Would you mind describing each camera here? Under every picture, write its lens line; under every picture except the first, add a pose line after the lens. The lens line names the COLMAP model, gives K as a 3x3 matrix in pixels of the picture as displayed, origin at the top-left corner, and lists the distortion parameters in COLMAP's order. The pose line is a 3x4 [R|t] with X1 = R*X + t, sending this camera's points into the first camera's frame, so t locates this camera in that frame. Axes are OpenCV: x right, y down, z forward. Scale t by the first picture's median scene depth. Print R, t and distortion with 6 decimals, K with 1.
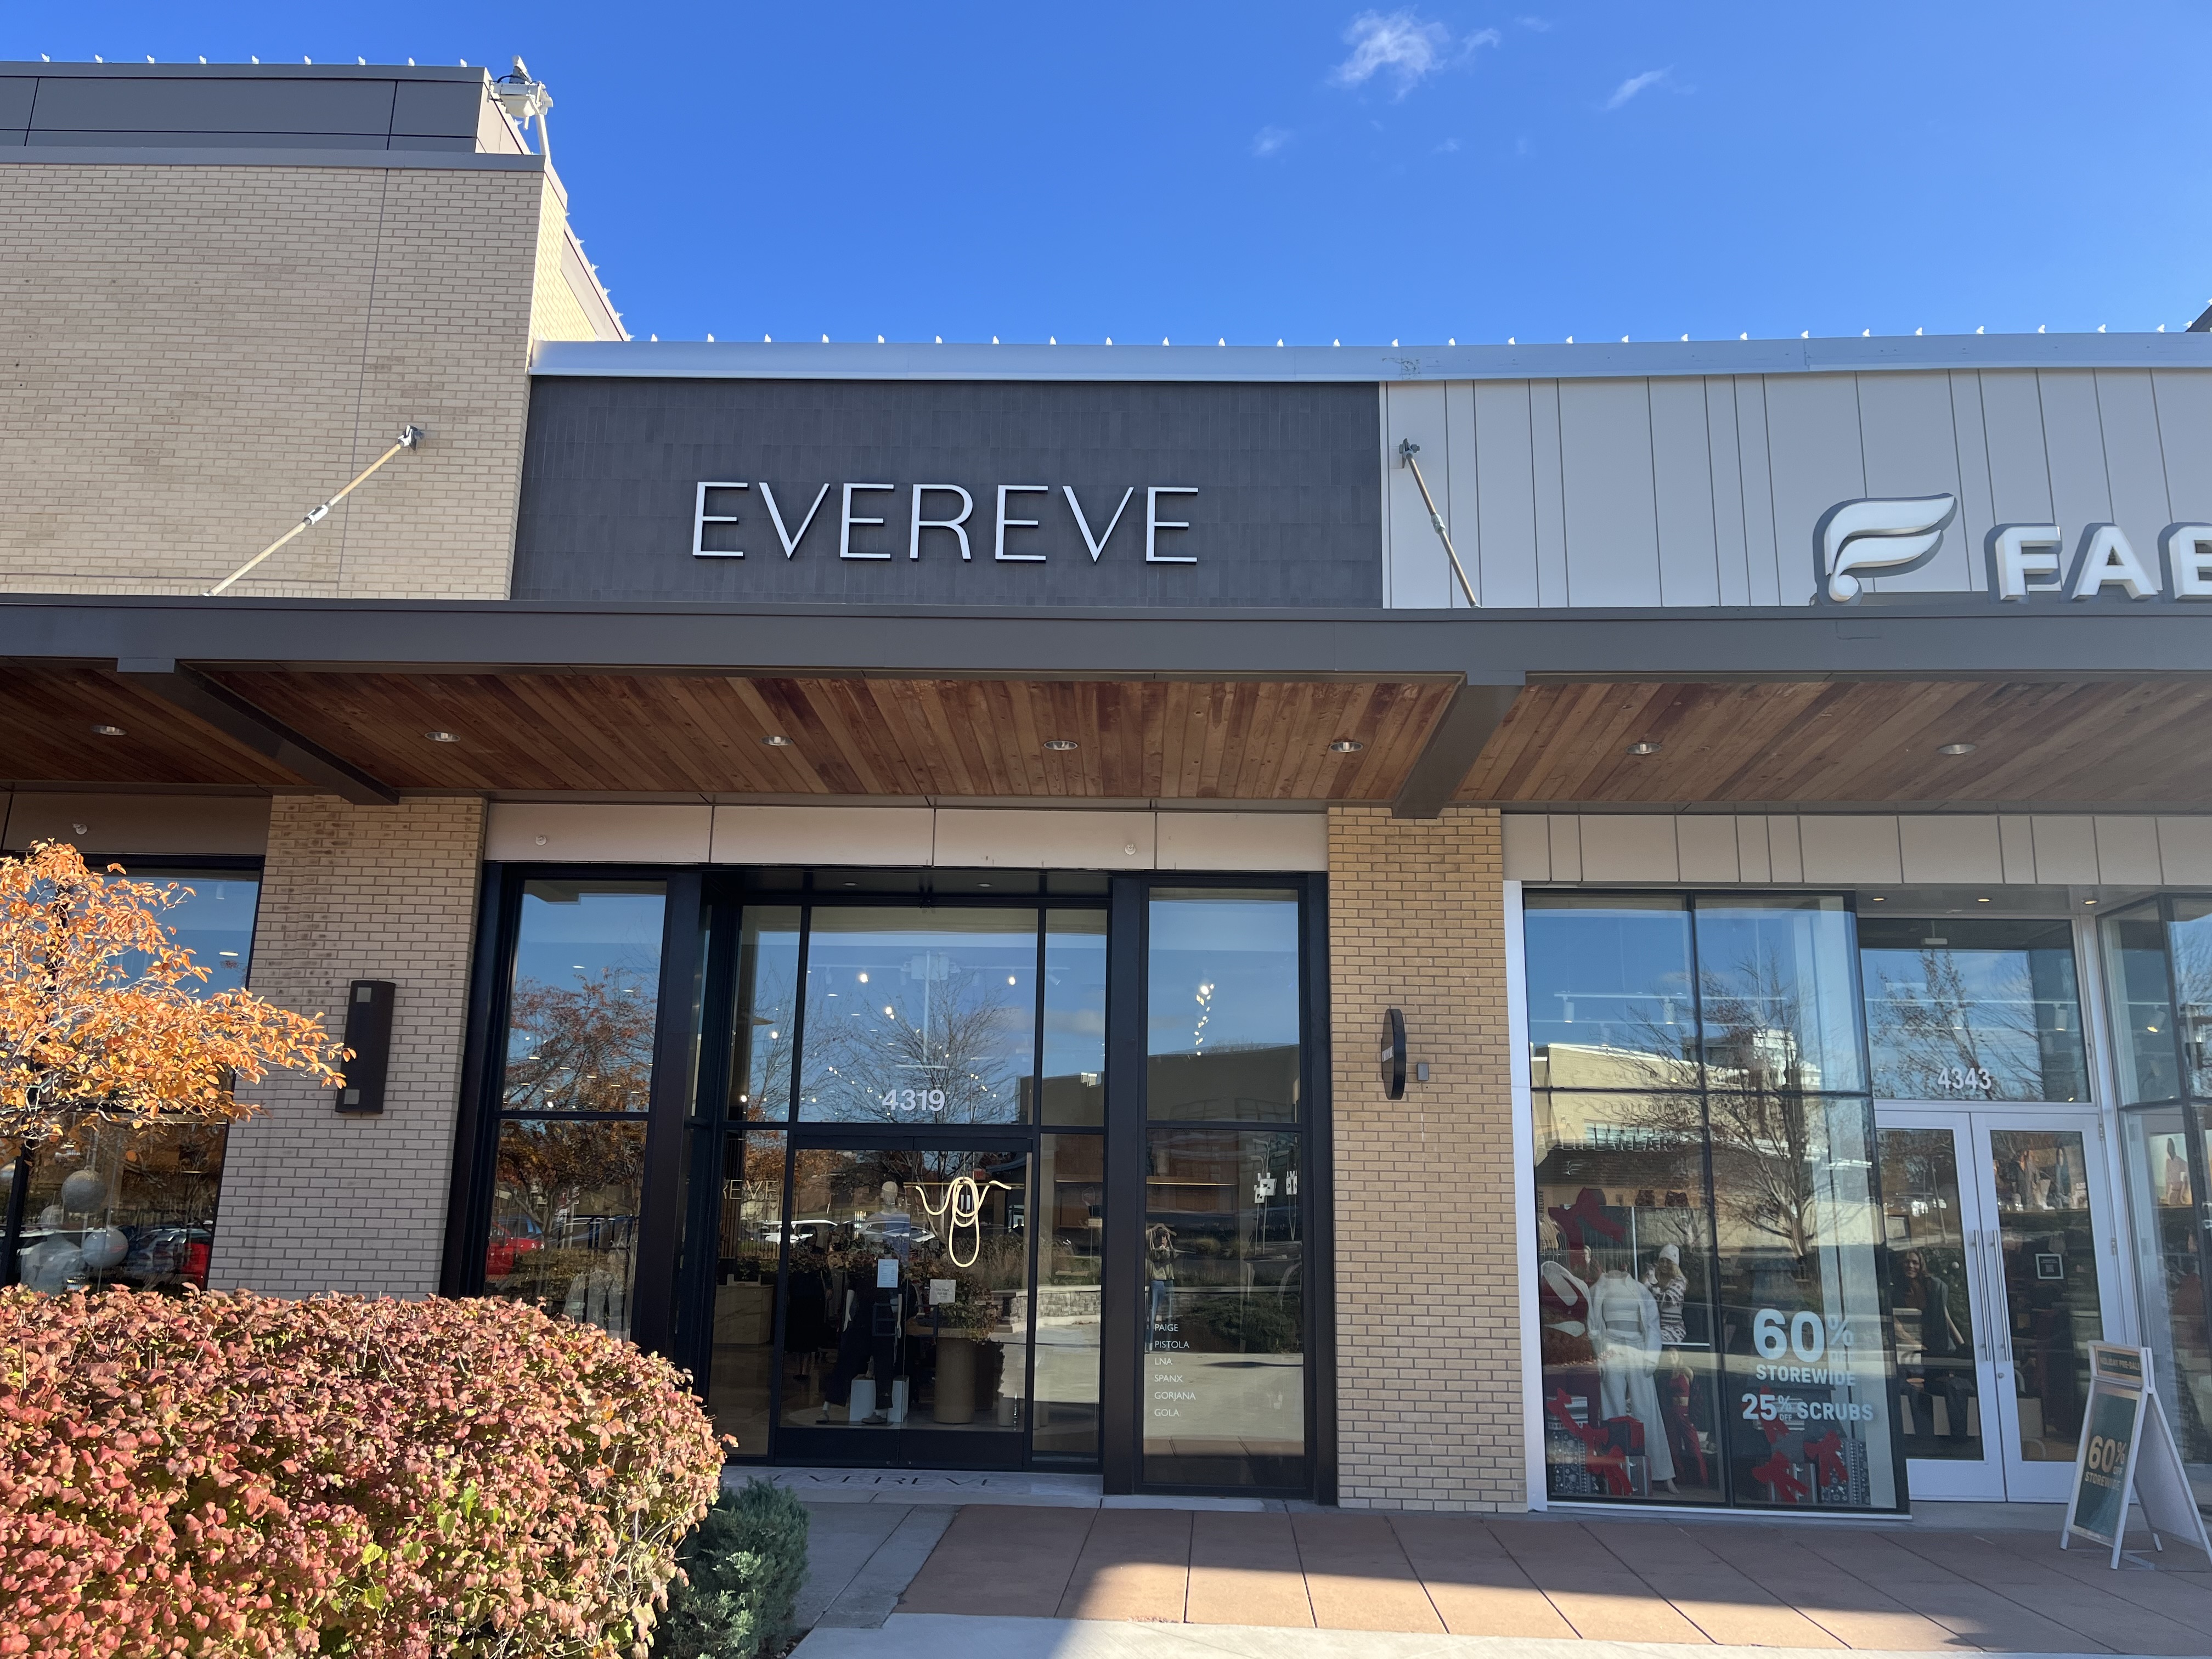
lens RADIAL K [[1713.7, 0, 1098.5], [0, 1713.7, 835.1], [0, 0, 1]] dist [0.048467, -0.007115]
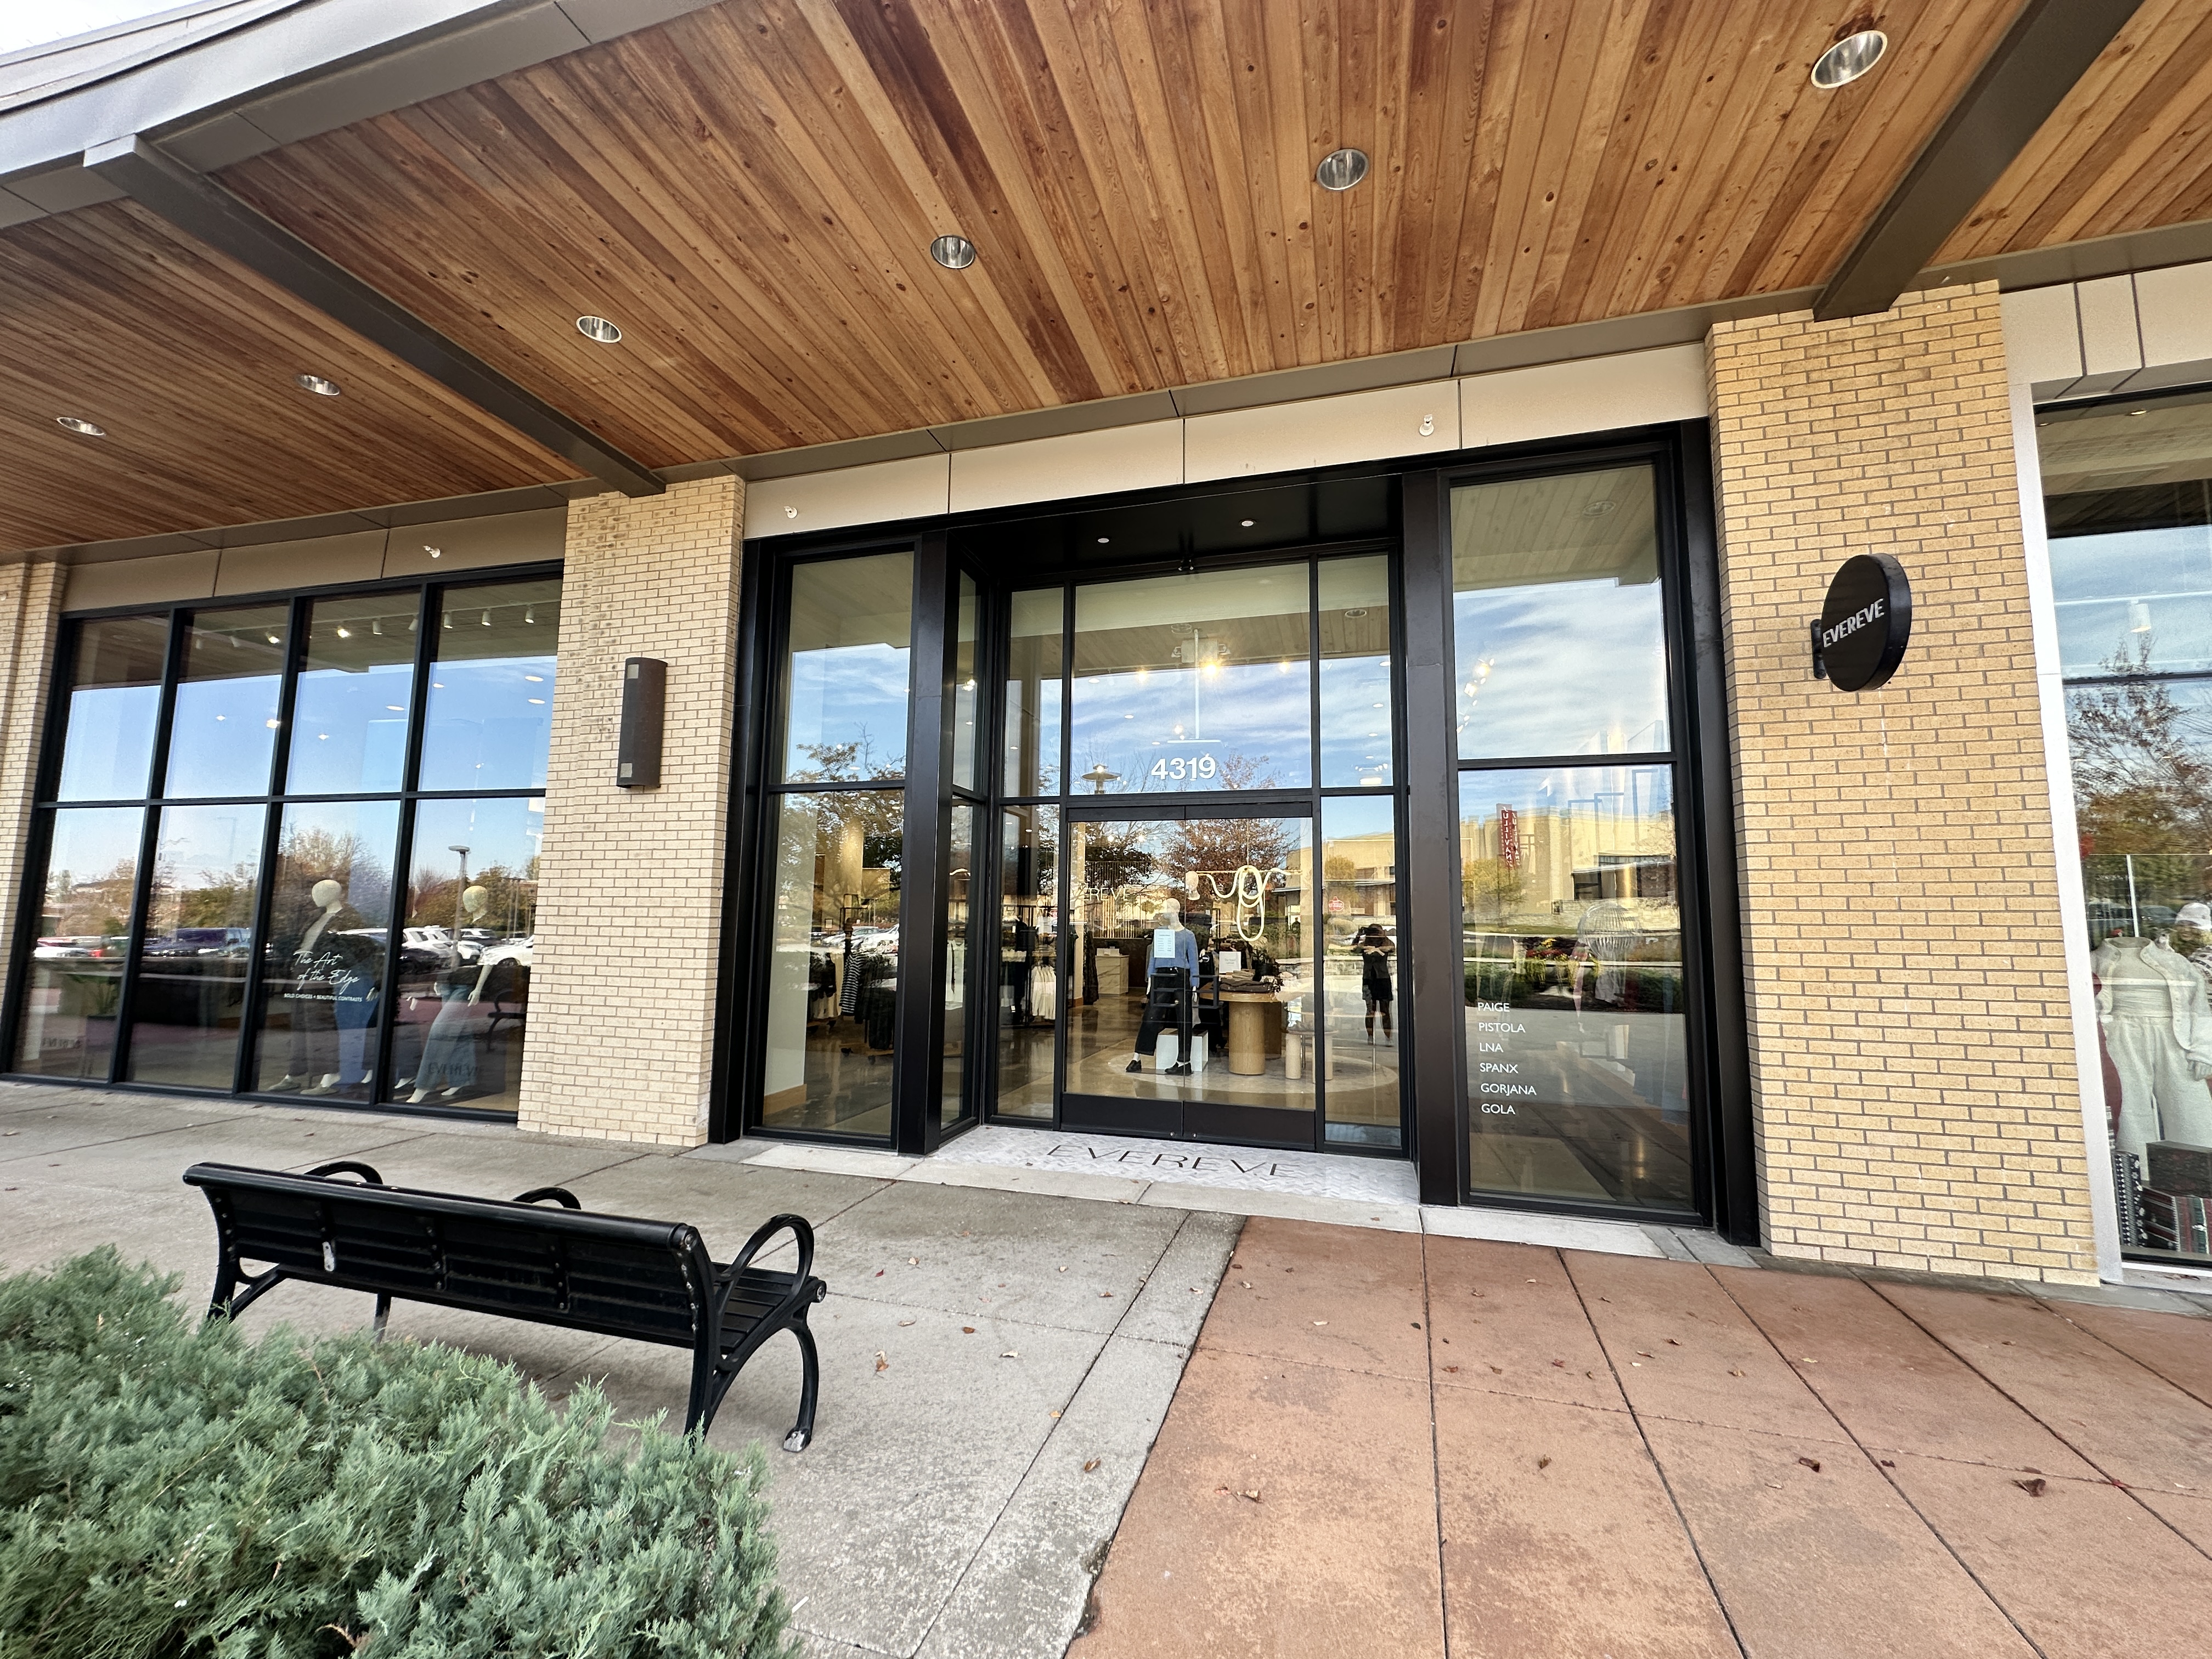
lens RADIAL K [[891.9, 0, 1114.2], [0, 891.9, 836.8], [0, 0, 1]] dist [0.010707, 0.000048]
pose [[0.970352, -0.030103, -0.239816, -0.029123], [0.058770, 0.991821, 0.113299, 0.145127], [0.234444, -0.124034, 0.964184, 0.549120]]
